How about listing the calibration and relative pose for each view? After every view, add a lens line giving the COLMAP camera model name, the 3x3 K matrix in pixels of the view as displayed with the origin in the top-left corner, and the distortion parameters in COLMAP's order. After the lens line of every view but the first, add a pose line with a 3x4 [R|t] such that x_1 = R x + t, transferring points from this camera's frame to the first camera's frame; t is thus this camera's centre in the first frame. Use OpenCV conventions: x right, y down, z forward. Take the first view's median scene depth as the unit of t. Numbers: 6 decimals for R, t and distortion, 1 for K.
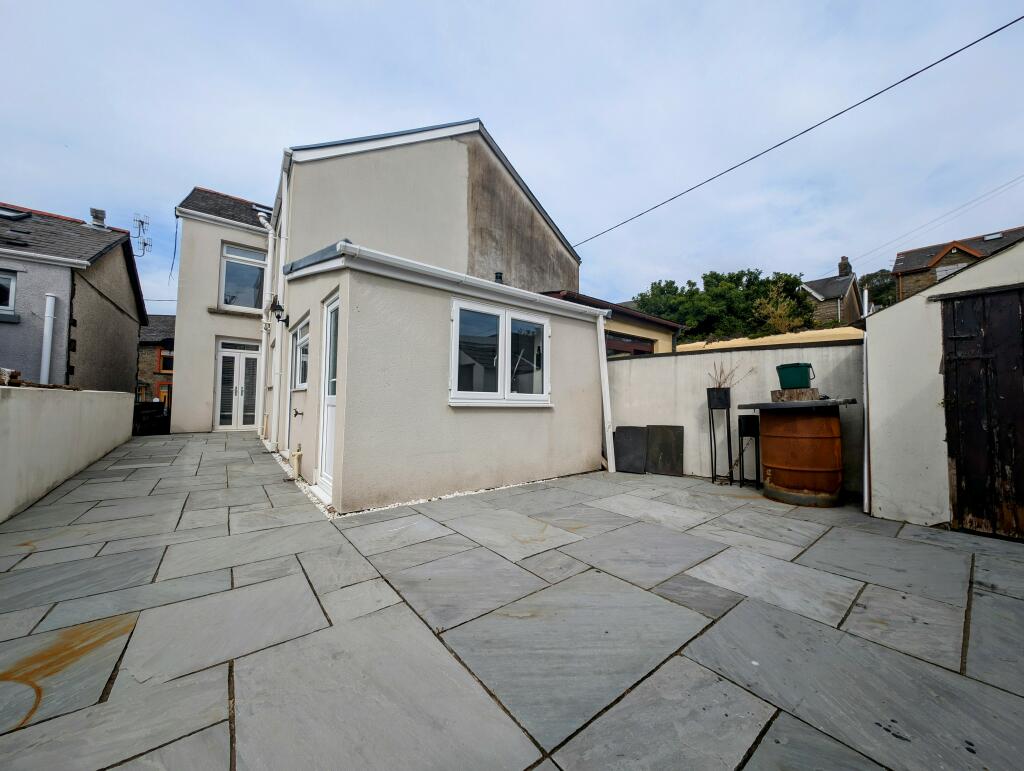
lens RADIAL K [[364.5, 0, 506.2], [0, 364.5, 384.8], [0, 0, 1]] dist [0.005204, -0.002246]
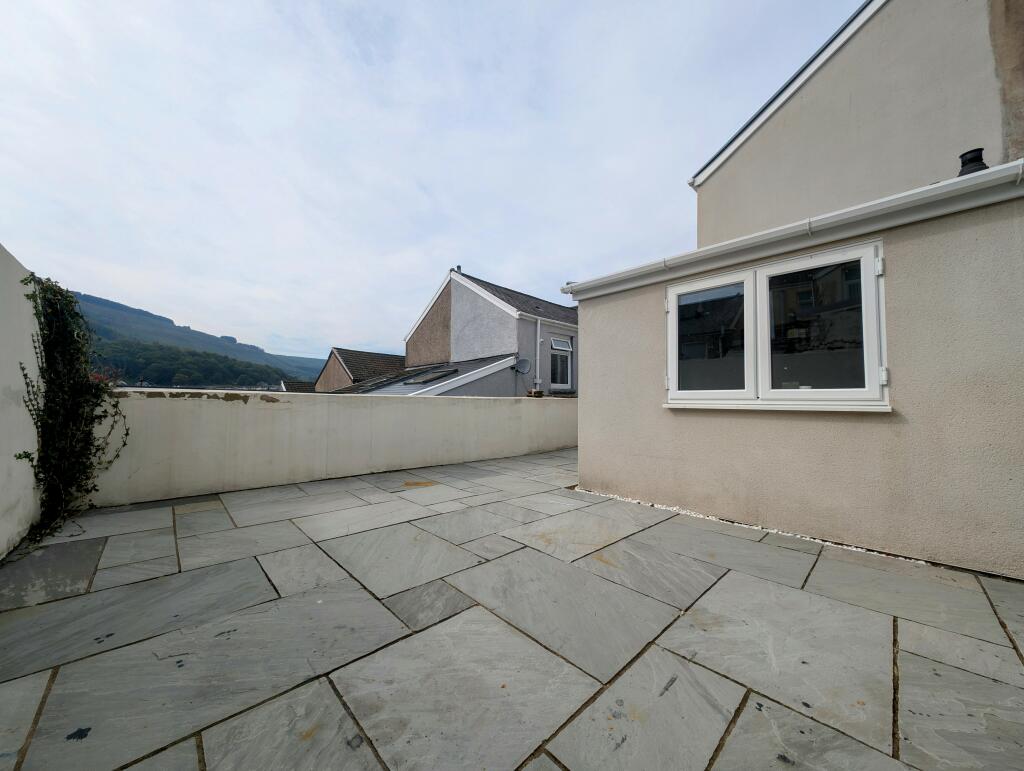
lens RADIAL K [[364.5, 0, 514.3], [0, 364.5, 381.2], [0, 0, 1]] dist [0.005204, -0.002246]
pose [[0.118618, -0.067693, -0.990630, 0.881812], [0.041198, 0.997150, -0.063206, 0.043942], [0.992085, -0.033315, 0.121069, 0.655022]]
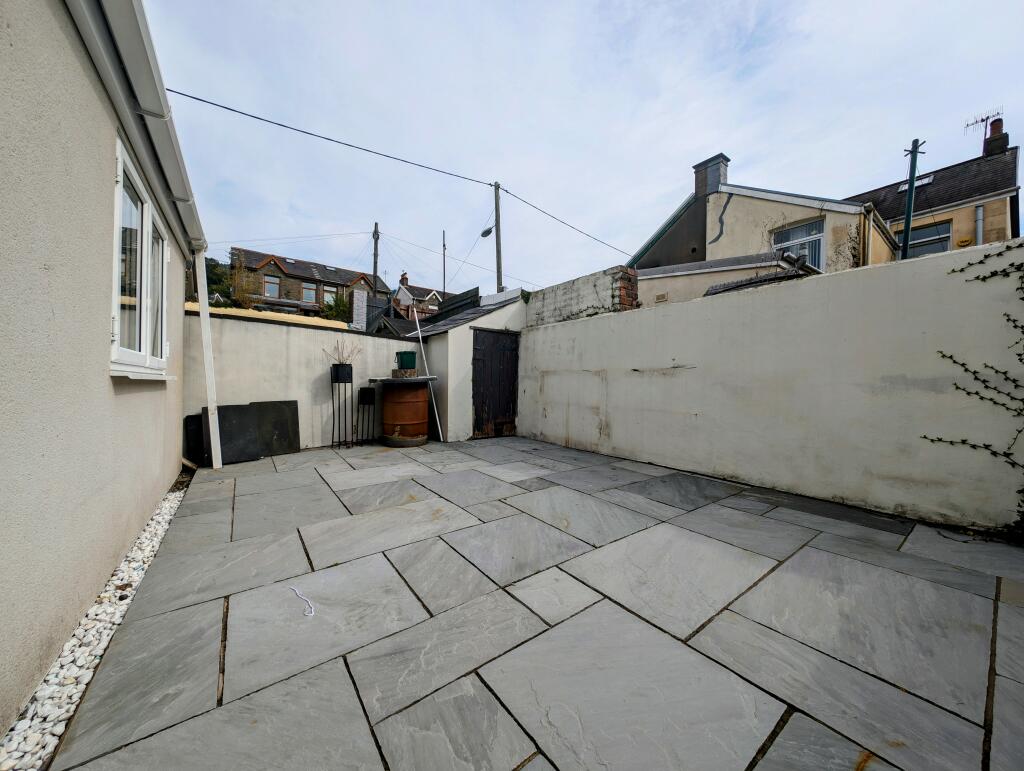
lens RADIAL K [[364.5, 0, 515.4], [0, 364.5, 391.8], [0, 0, 1]] dist [0.005204, -0.002246]
pose [[0.007714, -0.028459, 0.999565, -0.747406], [-0.063782, 0.997546, 0.028893, 0.038815], [-0.997934, -0.063977, 0.005880, 0.648579]]
